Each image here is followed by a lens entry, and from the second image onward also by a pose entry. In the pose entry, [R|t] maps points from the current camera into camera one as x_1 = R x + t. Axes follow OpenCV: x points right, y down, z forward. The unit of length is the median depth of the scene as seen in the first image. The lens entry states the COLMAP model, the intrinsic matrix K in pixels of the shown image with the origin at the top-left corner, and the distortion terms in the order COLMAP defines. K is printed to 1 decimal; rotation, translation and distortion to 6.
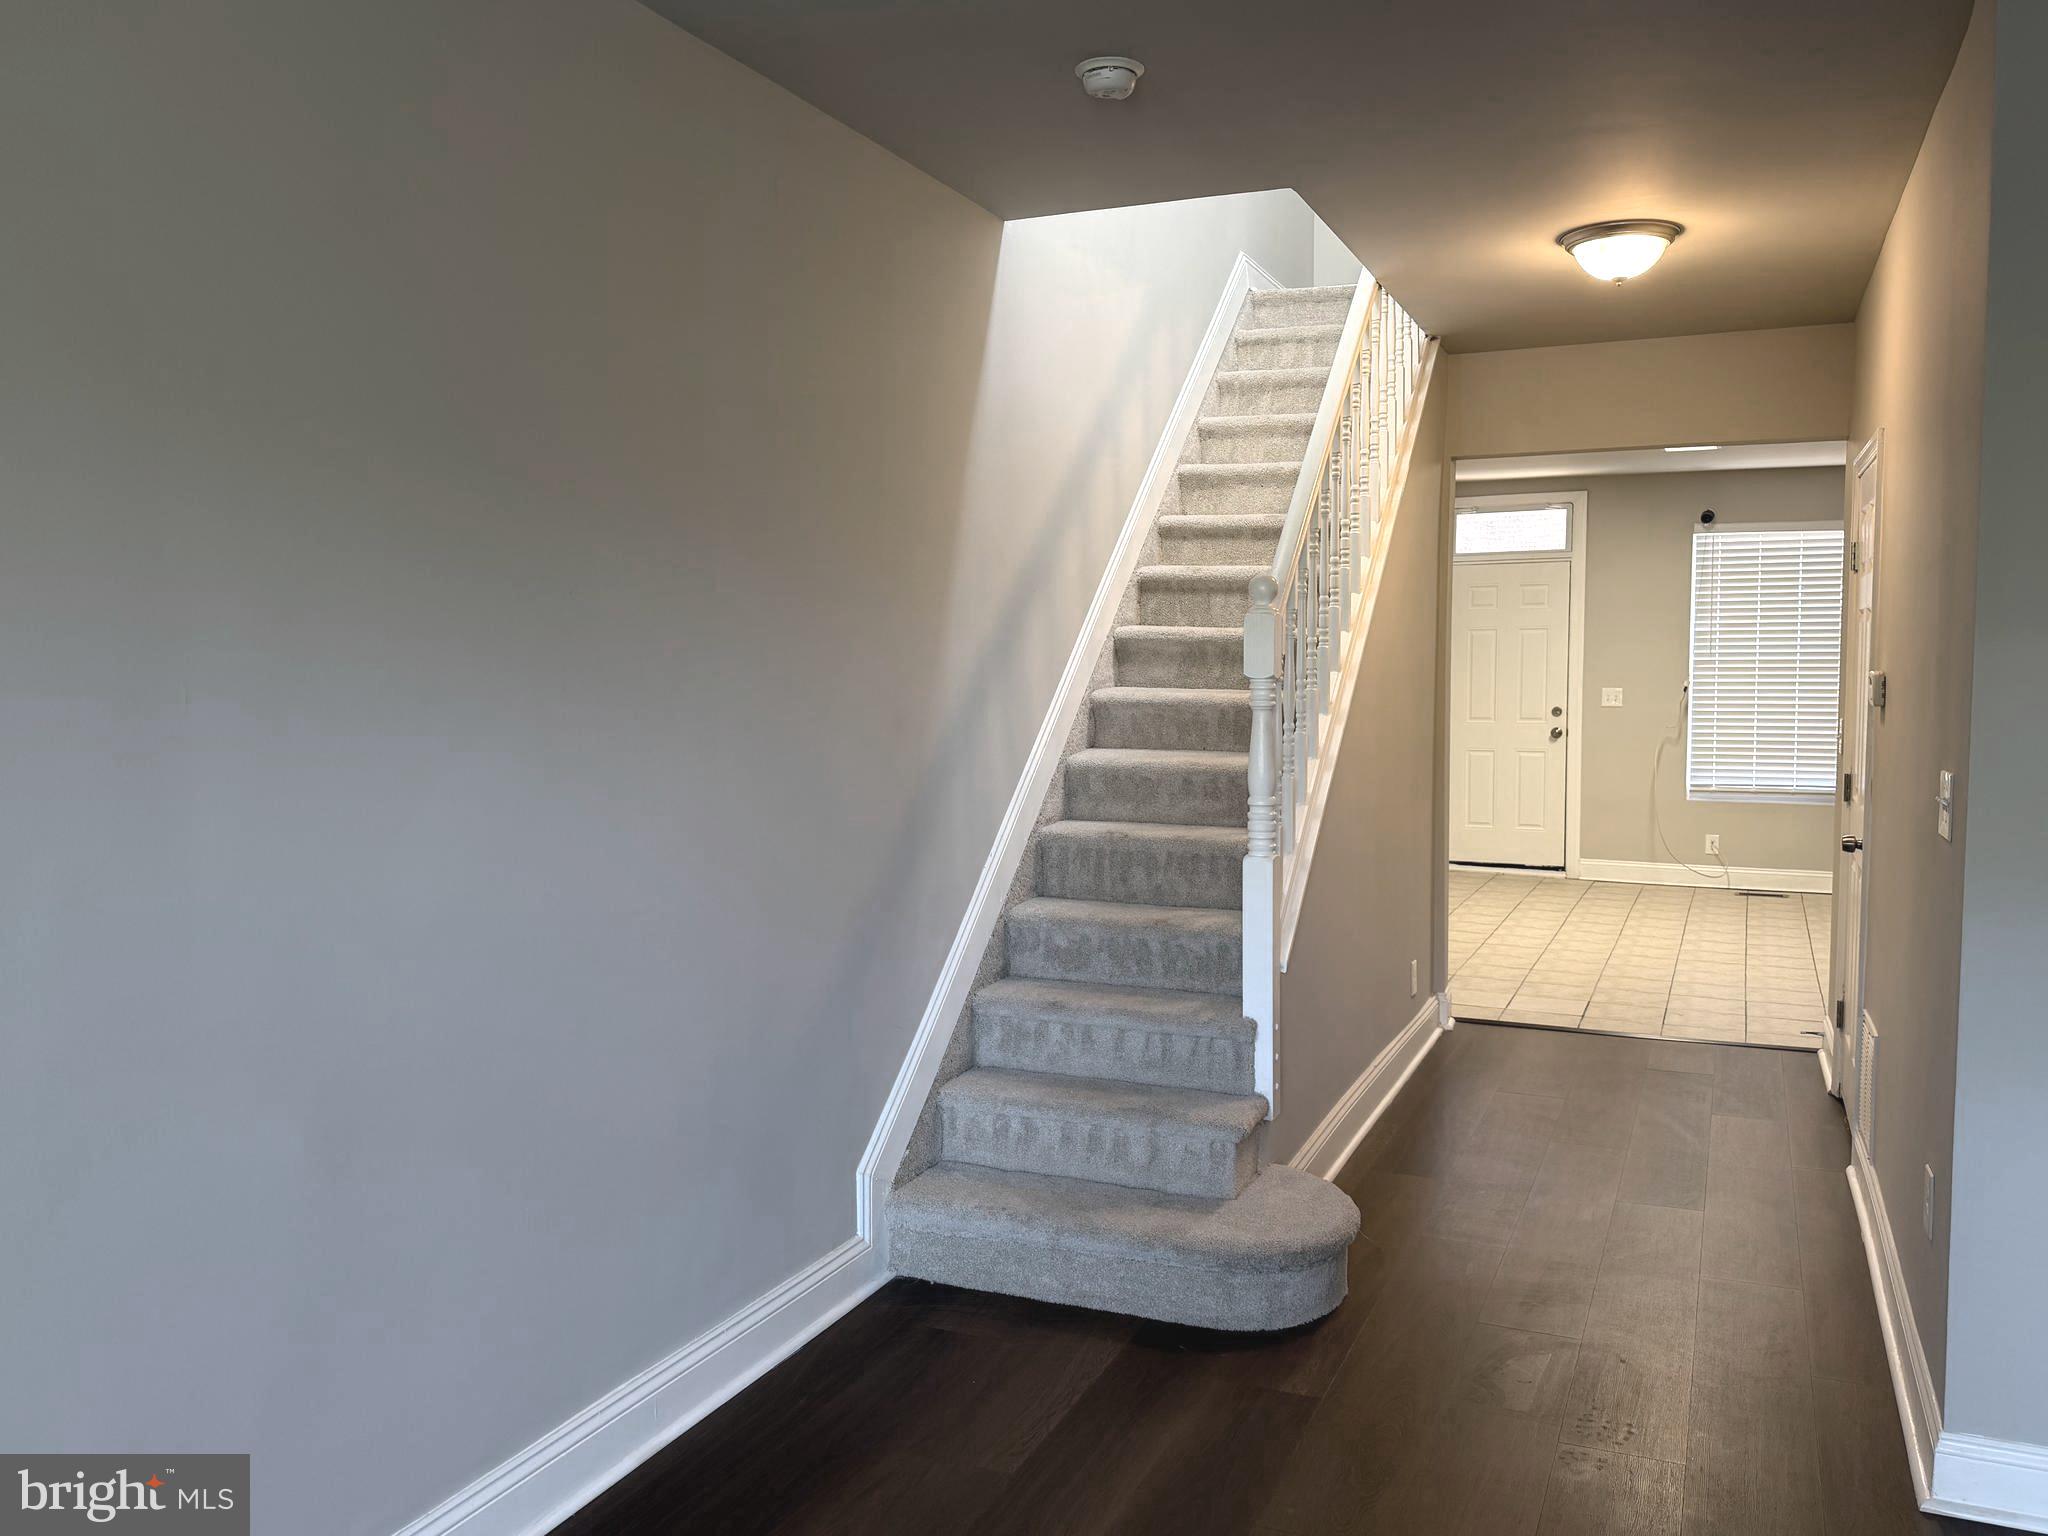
lens RADIAL K [[1620.3, 0, 1025.5], [0, 1620.3, 768.8], [0, 0, 1]] dist [0.000340, 0.000076]
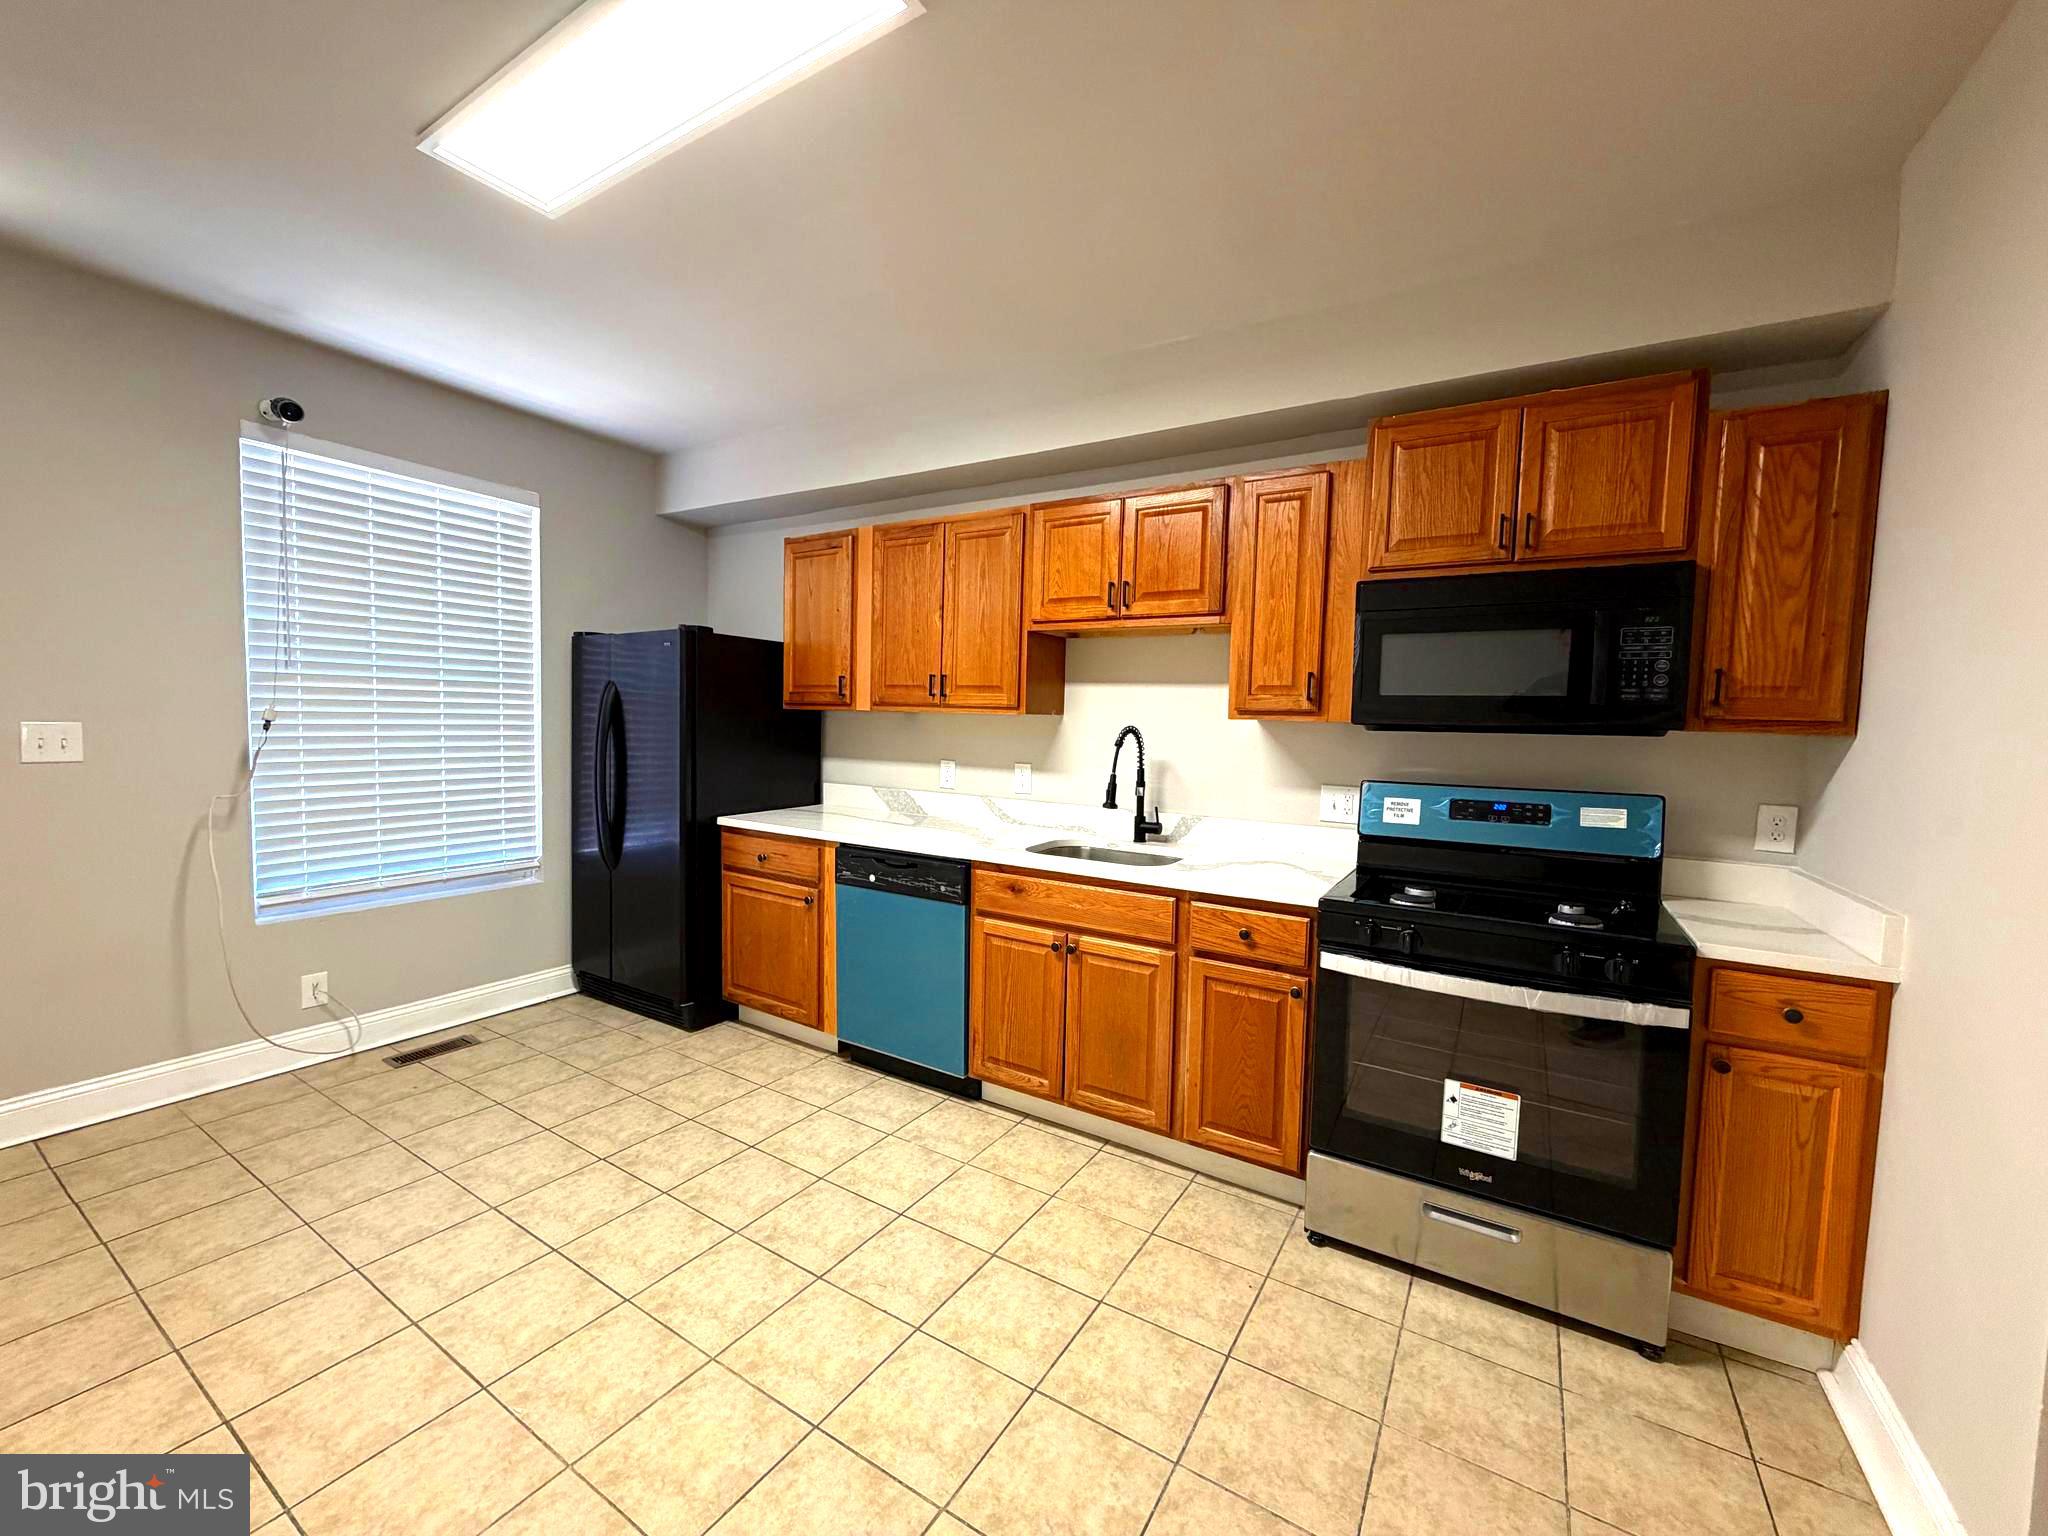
lens RADIAL K [[817.1, 0, 1024.4], [0, 817.1, 767.2], [0, 0, 1]] dist [-0.002401, -0.000720]
pose [[0.138164, -0.054733, 0.988896, 0.172675], [0.041835, 0.997903, 0.049386, -0.037336], [-0.989525, 0.034548, 0.140164, 0.702920]]
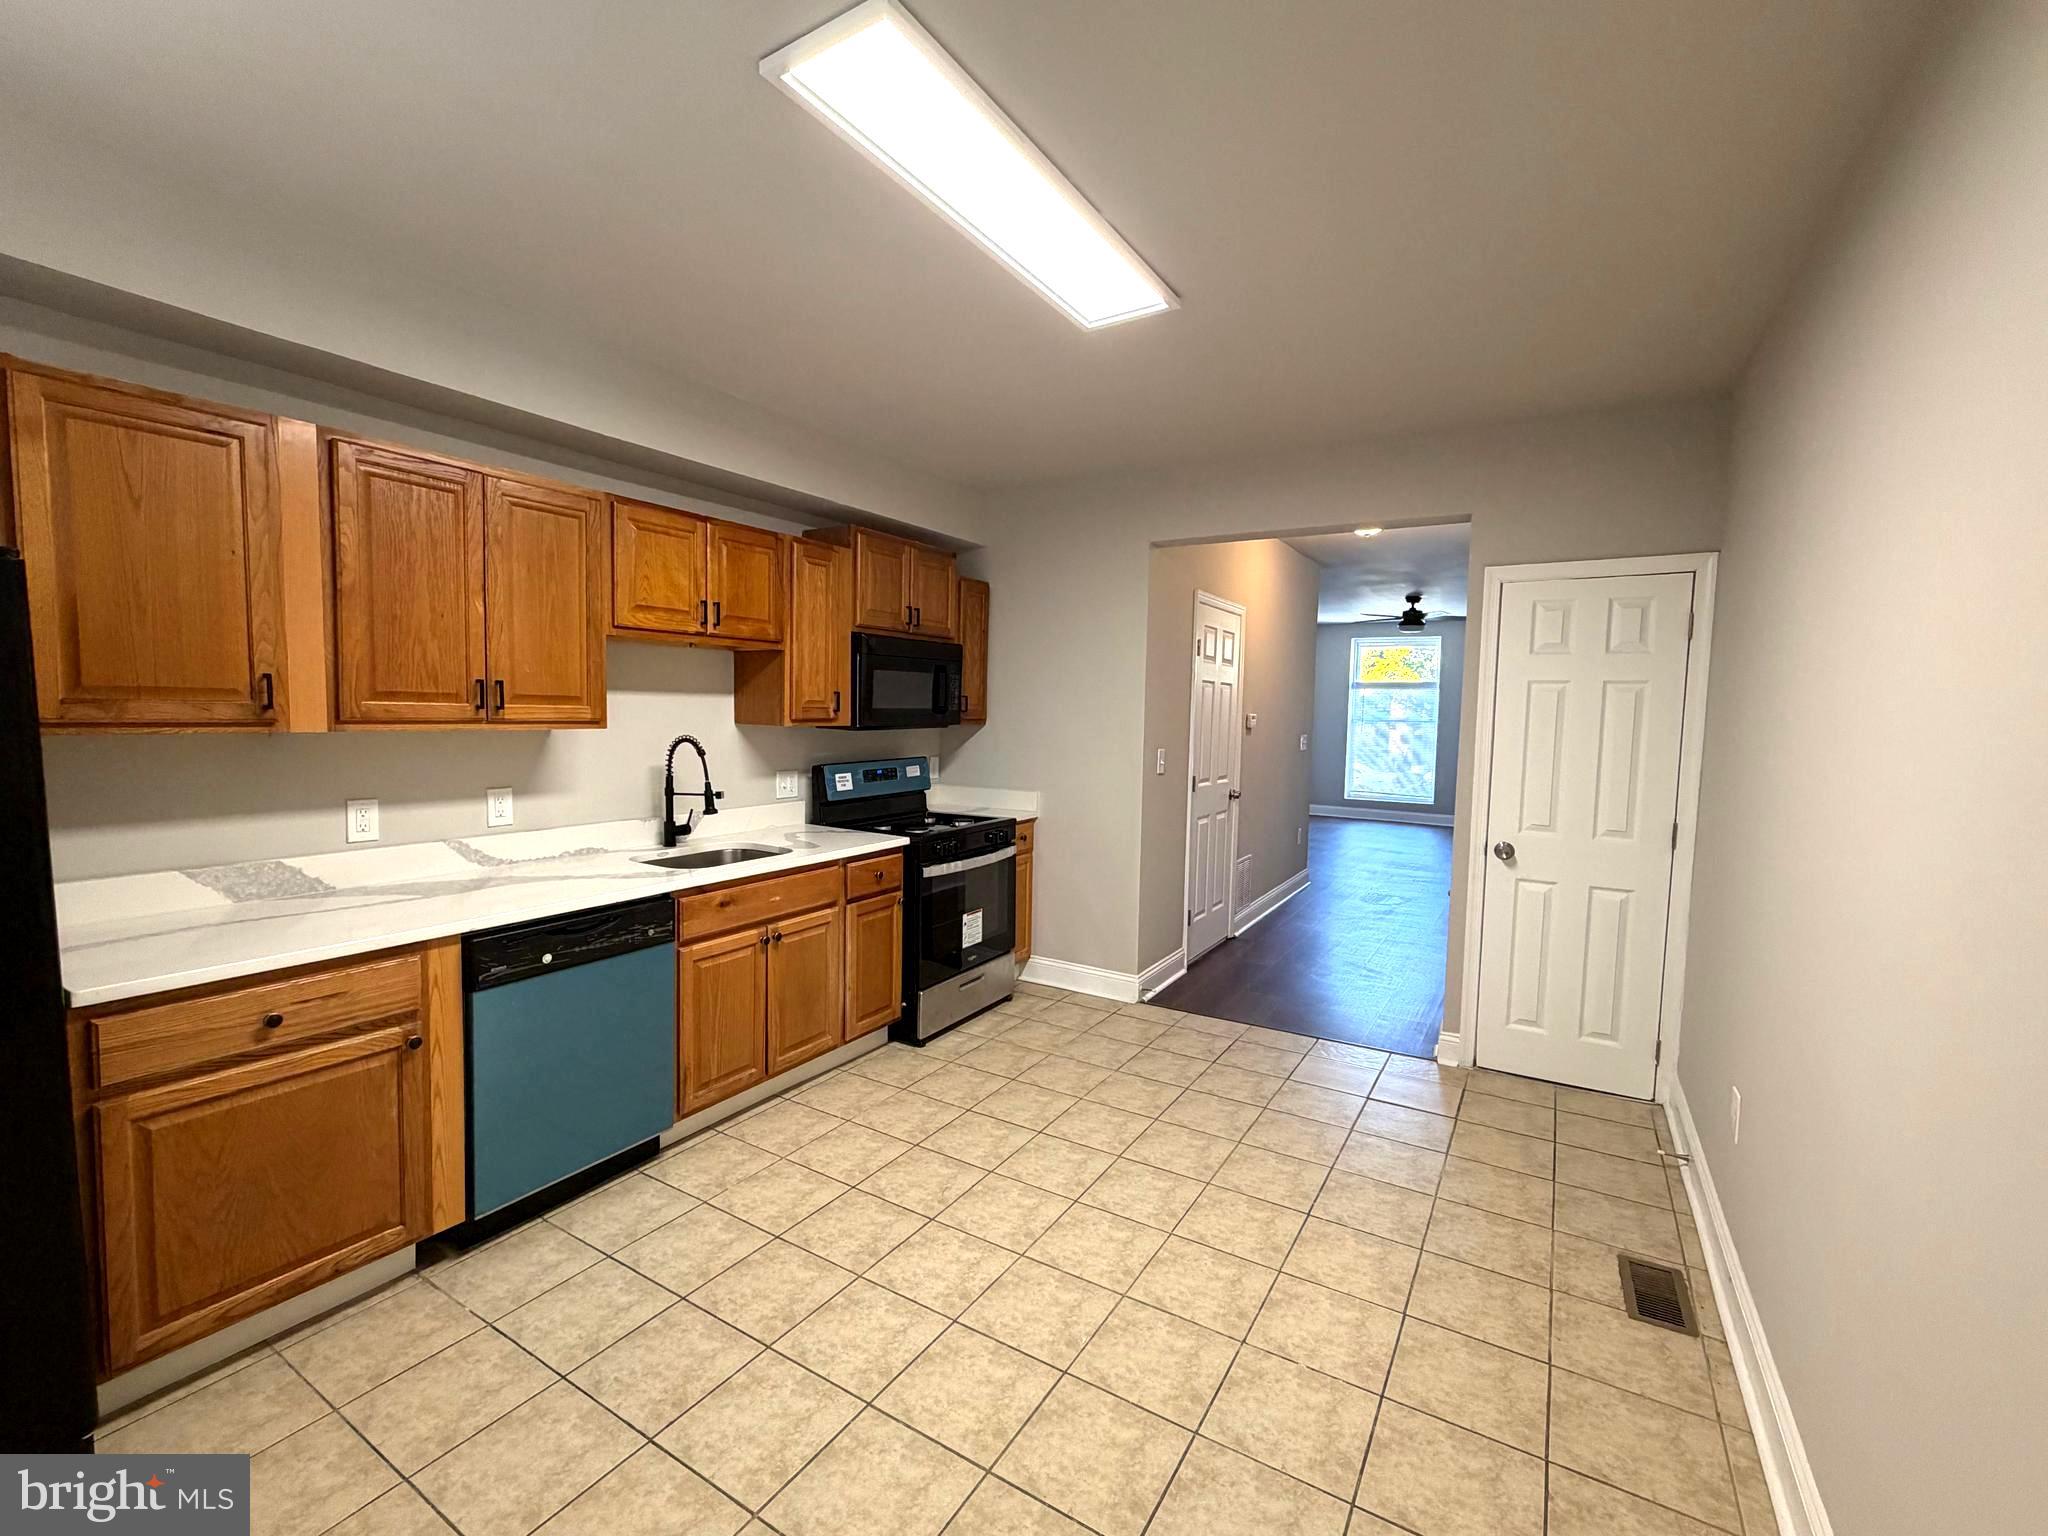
lens RADIAL K [[869.3, 0, 1024.3], [0, 869.3, 767.9], [0, 0, 1]] dist [-0.001363, 0.000262]
pose [[-0.990549, -0.024314, 0.134990, 0.357977], [-0.005608, 0.990519, 0.137258, -0.084290], [-0.137048, 0.135204, -0.981294, 1.153740]]
